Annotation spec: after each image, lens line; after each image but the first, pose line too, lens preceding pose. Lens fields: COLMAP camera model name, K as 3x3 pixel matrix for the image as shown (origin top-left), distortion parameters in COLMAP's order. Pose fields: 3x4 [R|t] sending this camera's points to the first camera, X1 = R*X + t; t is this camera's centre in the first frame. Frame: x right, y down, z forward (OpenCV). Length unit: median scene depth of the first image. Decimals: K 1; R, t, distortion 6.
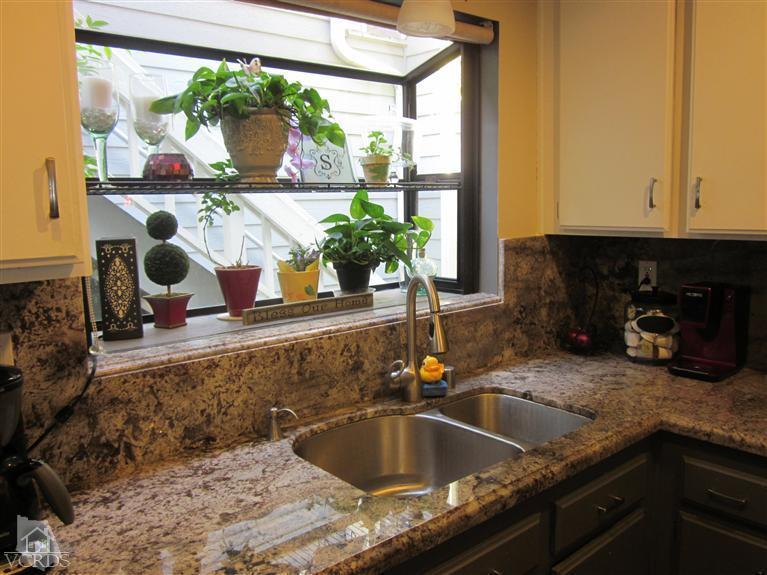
lens RADIAL K [[641.3, 0, 386.7], [0, 641.3, 289.1], [0, 0, 1]] dist [-0.040018, 0.022908]
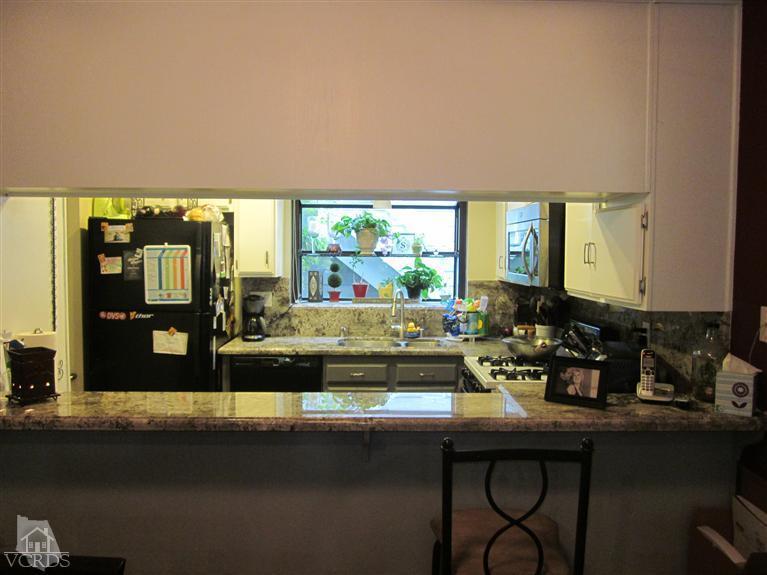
lens RADIAL K [[641.3, 0, 382.9], [0, 641.3, 288.8], [0, 0, 1]] dist [-0.040018, 0.022908]
pose [[0.764600, 0.061889, -0.641527, 1.437938], [-0.110367, 0.993249, -0.035720, 0.066642], [0.634985, 0.098114, 0.766269, -0.933421]]
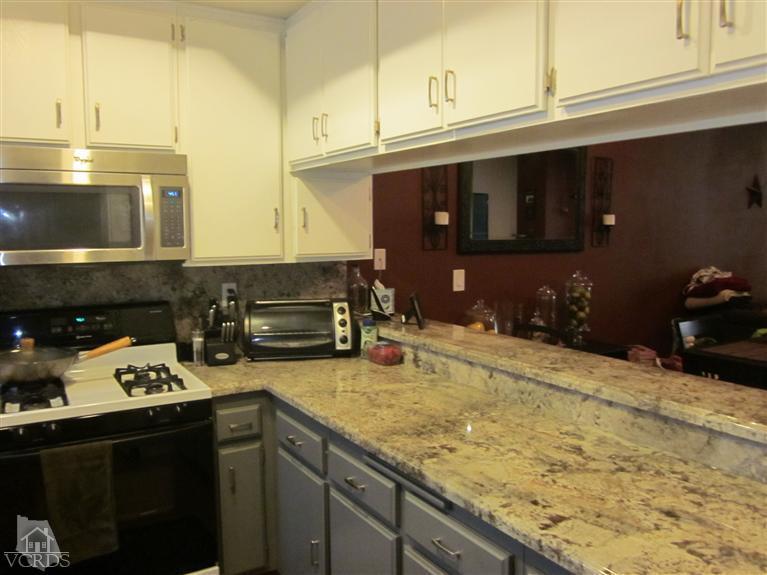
lens RADIAL K [[641.3, 0, 383.6], [0, 641.3, 284.7], [0, 0, 1]] dist [-0.040018, 0.022908]
pose [[0.172423, -0.071493, 0.982425, -0.386374], [0.136107, 0.989525, 0.048122, 0.006281], [-0.975574, 0.125418, 0.180348, -0.132049]]
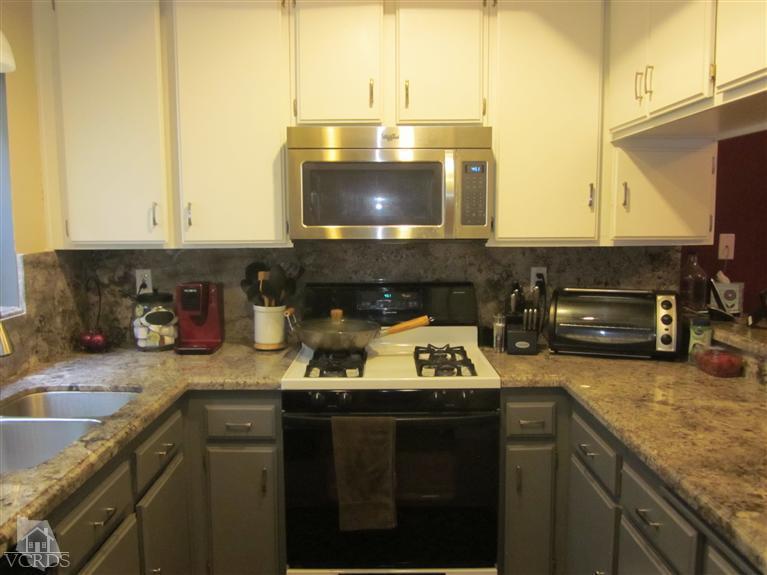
lens RADIAL K [[641.3, 0, 384.1], [0, 641.3, 287.2], [0, 0, 1]] dist [-0.040018, 0.022908]
pose [[0.651046, -0.065844, 0.756177, -0.238937], [0.095514, 0.995418, 0.004440, 0.031530], [-0.753004, 0.069335, 0.654352, -0.160427]]
